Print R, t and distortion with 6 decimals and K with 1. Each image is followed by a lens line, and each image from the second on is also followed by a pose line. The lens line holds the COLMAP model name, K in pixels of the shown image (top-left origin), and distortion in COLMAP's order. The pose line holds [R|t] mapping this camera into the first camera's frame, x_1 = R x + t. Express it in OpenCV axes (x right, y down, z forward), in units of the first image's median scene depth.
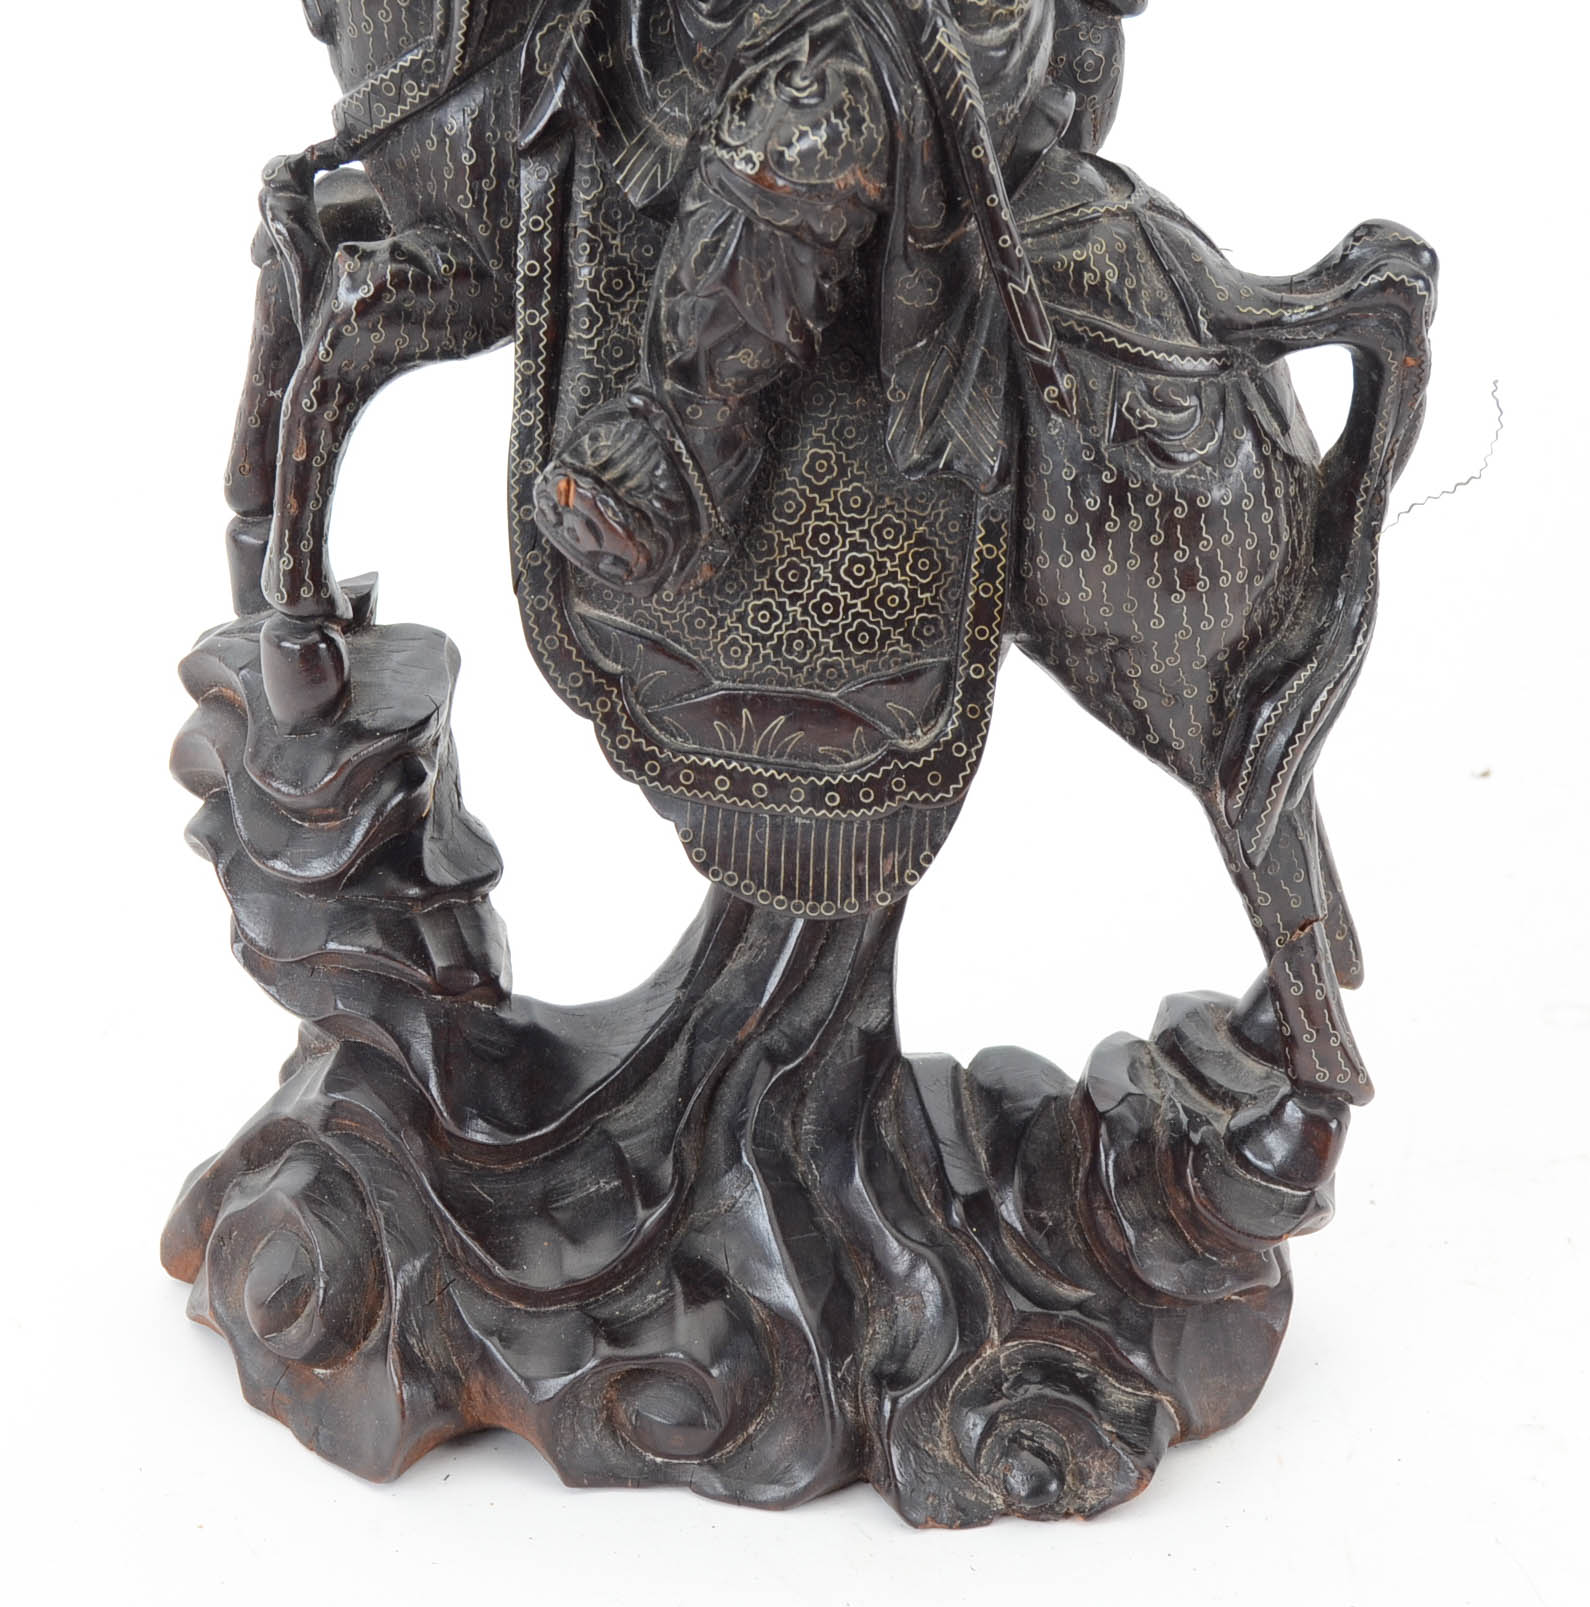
lens RADIAL K [[4231.9, 0, 615.0], [0, 4231.9, 803.3], [0, 0, 1]] dist [-0.022811, -0.149151]
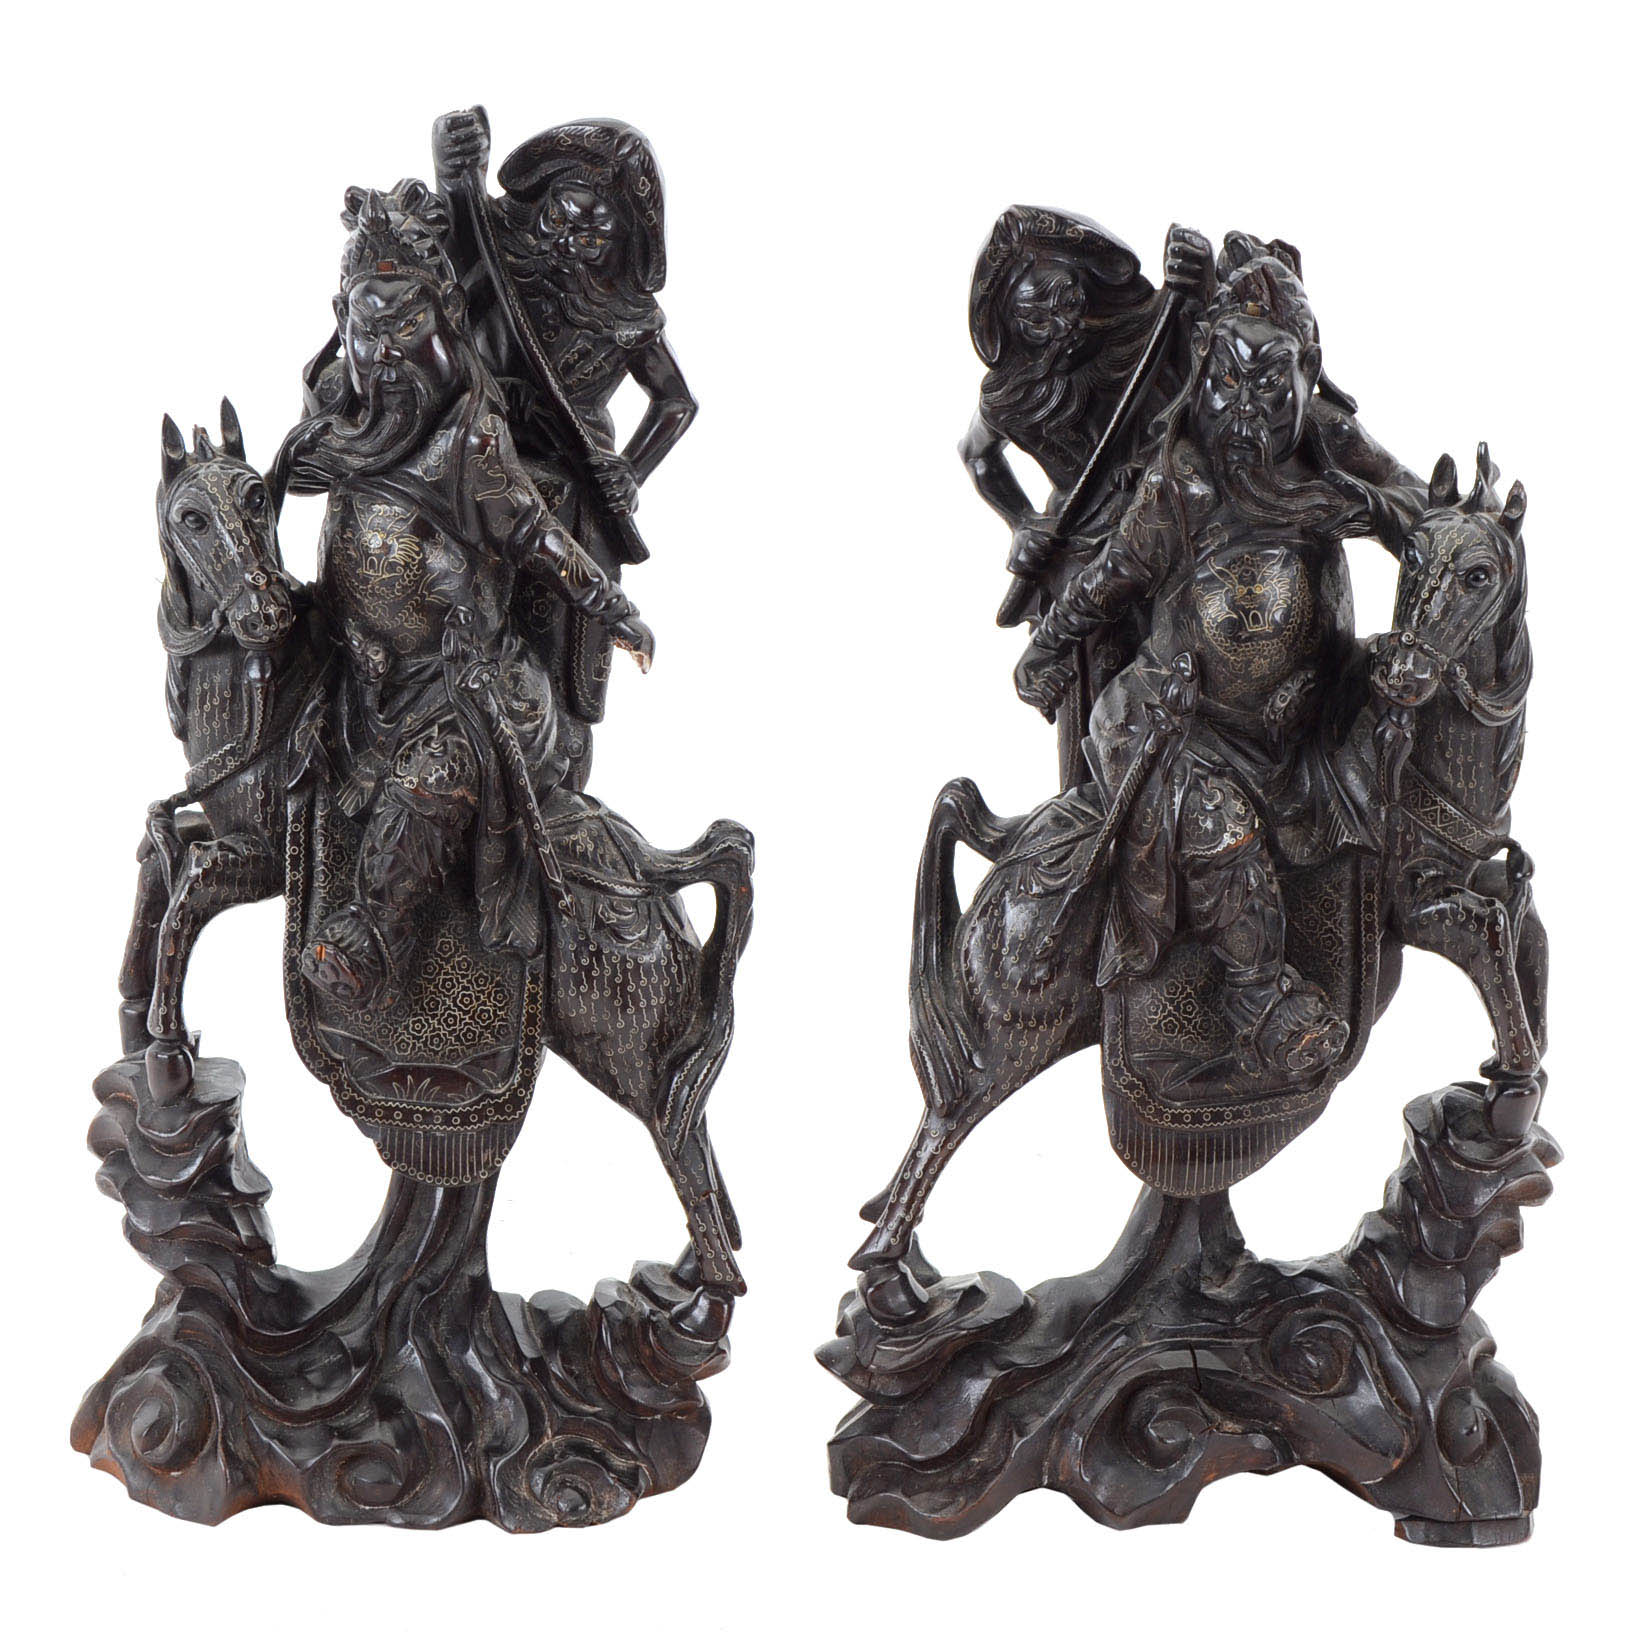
lens RADIAL K [[5080.6, 0, 816.0], [0, 5080.6, 816.0], [0, 0, 1]] dist [-0.084438, 0.204515]
pose [[0.987322, -0.010441, 0.158386, -0.149583], [0.046615, 0.972908, -0.226443, 0.390728], [-0.151731, 0.230955, 0.961061, -1.260218]]
